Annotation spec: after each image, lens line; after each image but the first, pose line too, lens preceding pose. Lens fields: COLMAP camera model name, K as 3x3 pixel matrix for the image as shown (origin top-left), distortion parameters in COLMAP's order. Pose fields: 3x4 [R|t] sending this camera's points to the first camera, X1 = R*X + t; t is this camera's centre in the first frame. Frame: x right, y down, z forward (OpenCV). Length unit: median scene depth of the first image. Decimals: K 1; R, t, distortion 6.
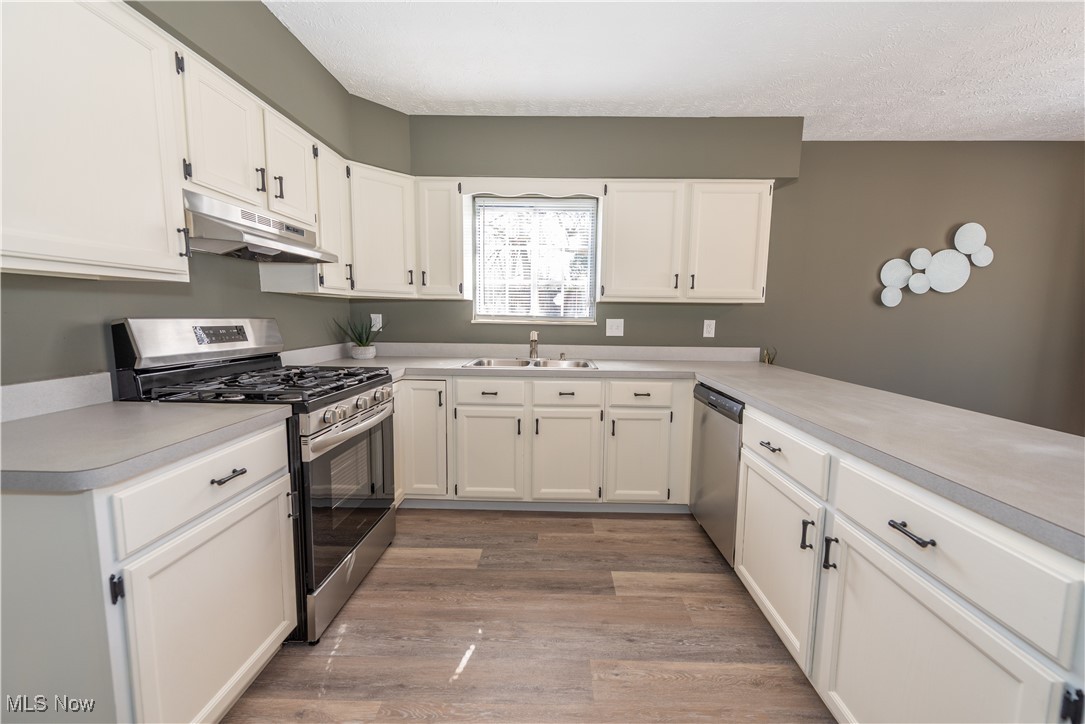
lens RADIAL K [[426.4, 0, 532.8], [0, 426.4, 364.2], [0, 0, 1]] dist [0.012653, -0.003588]
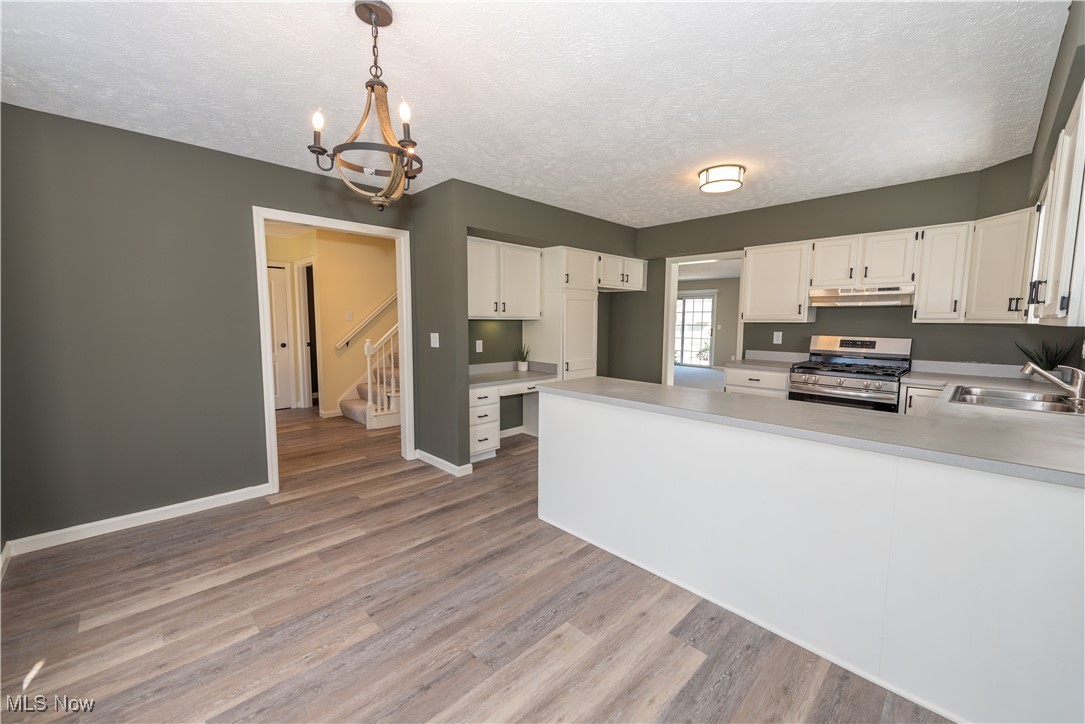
lens RADIAL K [[426.4, 0, 551.3], [0, 426.4, 364.6], [0, 0, 1]] dist [0.012653, -0.003588]
pose [[-0.691524, 0.057319, -0.720076, 1.401808], [-0.103590, 0.978674, 0.177386, -0.140433], [0.714887, 0.197259, -0.670839, 1.015180]]
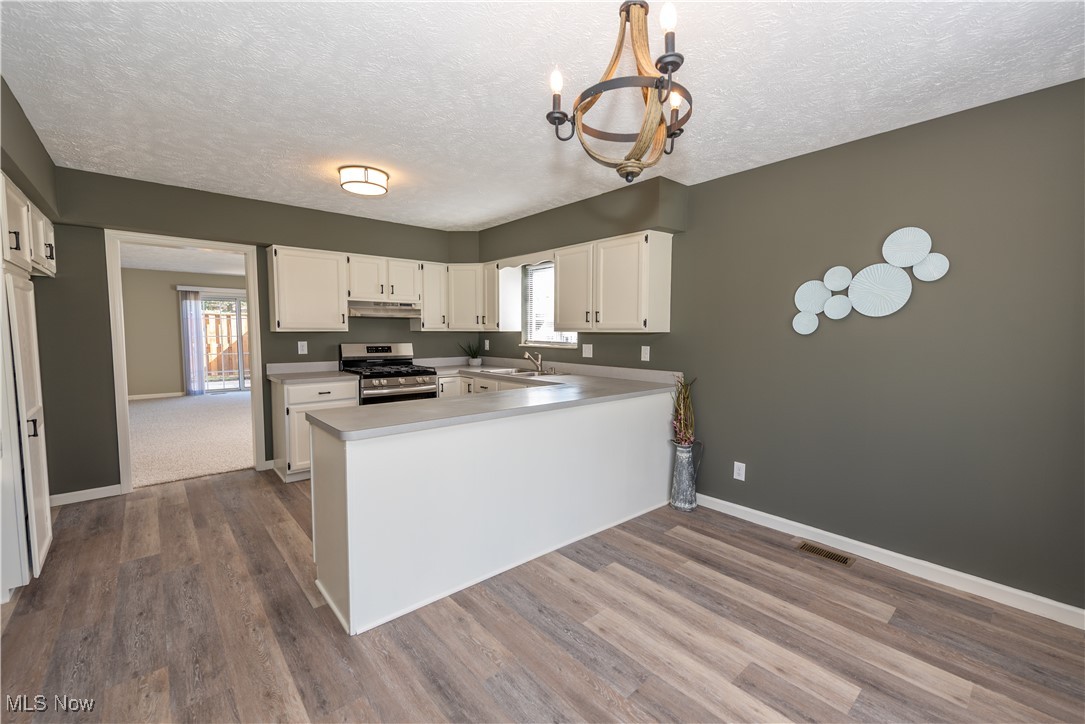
lens RADIAL K [[450.8, 0, 549.2], [0, 450.8, 360.2], [0, 0, 1]] dist [0.015778, -0.004873]
pose [[0.669468, 0.036106, -0.741963, 1.417005], [-0.083566, 0.996138, -0.026927, -0.012913], [0.738126, 0.080030, 0.669900, -0.016441]]
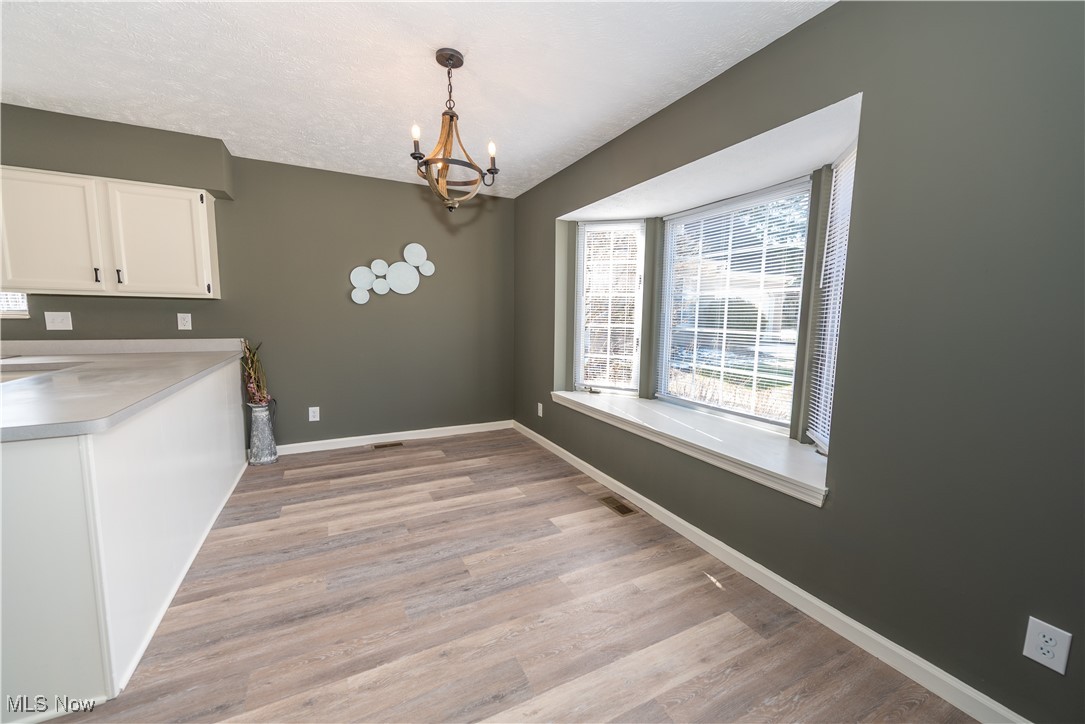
lens RADIAL K [[426.4, 0, 552.0], [0, 426.4, 361.6], [0, 0, 1]] dist [0.012653, -0.003588]
pose [[0.879247, -0.051452, 0.473580, 0.869955], [0.053654, 0.998520, 0.008869, 0.068225], [-0.473335, 0.017611, 0.880706, -0.460252]]
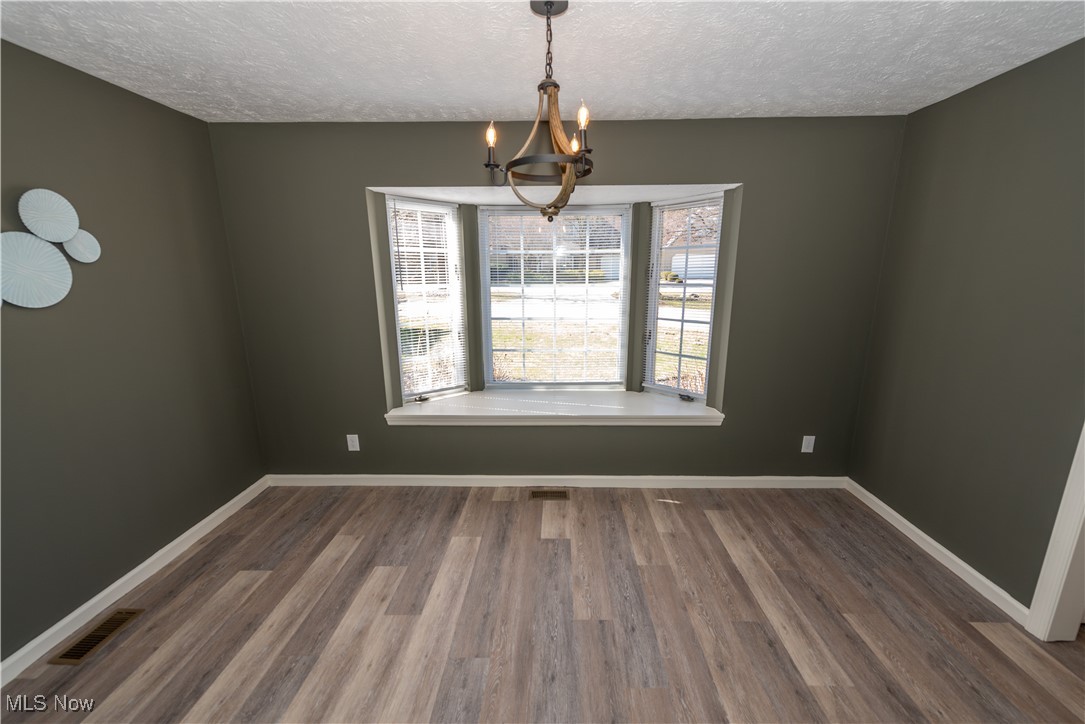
lens RADIAL K [[426.4, 0, 551.1], [0, 426.4, 360.9], [0, 0, 1]] dist [0.012653, -0.003588]
pose [[-0.000676, -0.227606, 0.973753, 0.448325], [0.124577, 0.966148, 0.225915, -0.170736], [-0.992210, 0.121460, 0.027701, 0.365534]]
